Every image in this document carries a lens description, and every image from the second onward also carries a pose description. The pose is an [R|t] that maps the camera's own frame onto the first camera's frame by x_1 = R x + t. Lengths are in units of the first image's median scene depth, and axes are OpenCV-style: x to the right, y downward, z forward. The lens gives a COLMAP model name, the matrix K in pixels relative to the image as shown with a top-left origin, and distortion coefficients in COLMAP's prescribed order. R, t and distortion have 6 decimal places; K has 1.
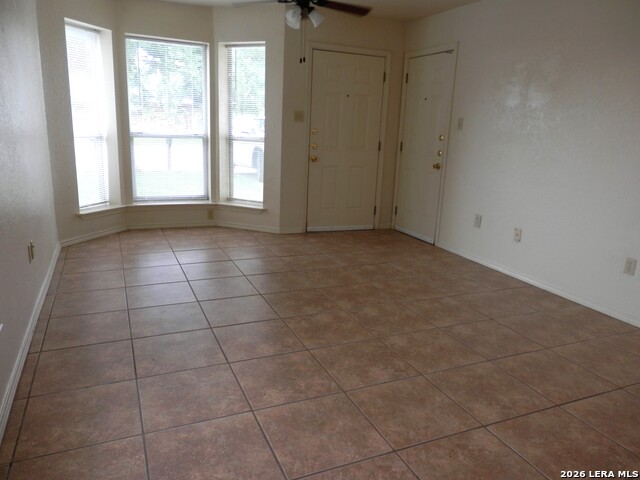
lens RADIAL K [[473.6, 0, 318.9], [0, 473.6, 243.3], [0, 0, 1]] dist [0.000454, -0.001847]
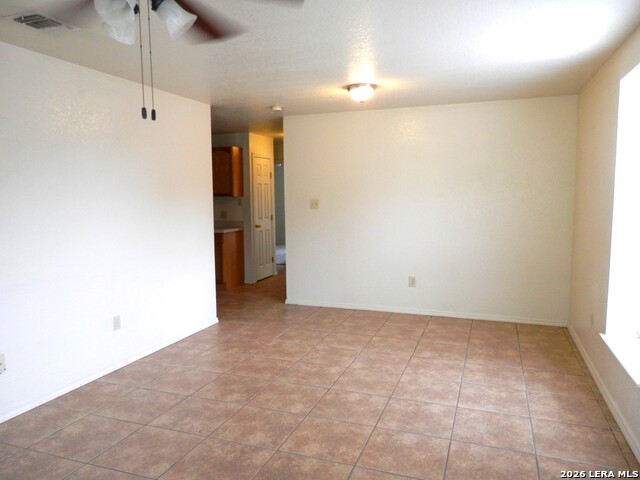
lens RADIAL K [[473.6, 0, 319.4], [0, 473.6, 240.0], [0, 0, 1]] dist [0.000454, -0.001847]
pose [[-0.720135, -0.104233, 0.685960, -0.558027], [0.147387, 0.943107, 0.298037, -0.462449], [-0.677999, 0.315728, -0.663802, 1.471847]]
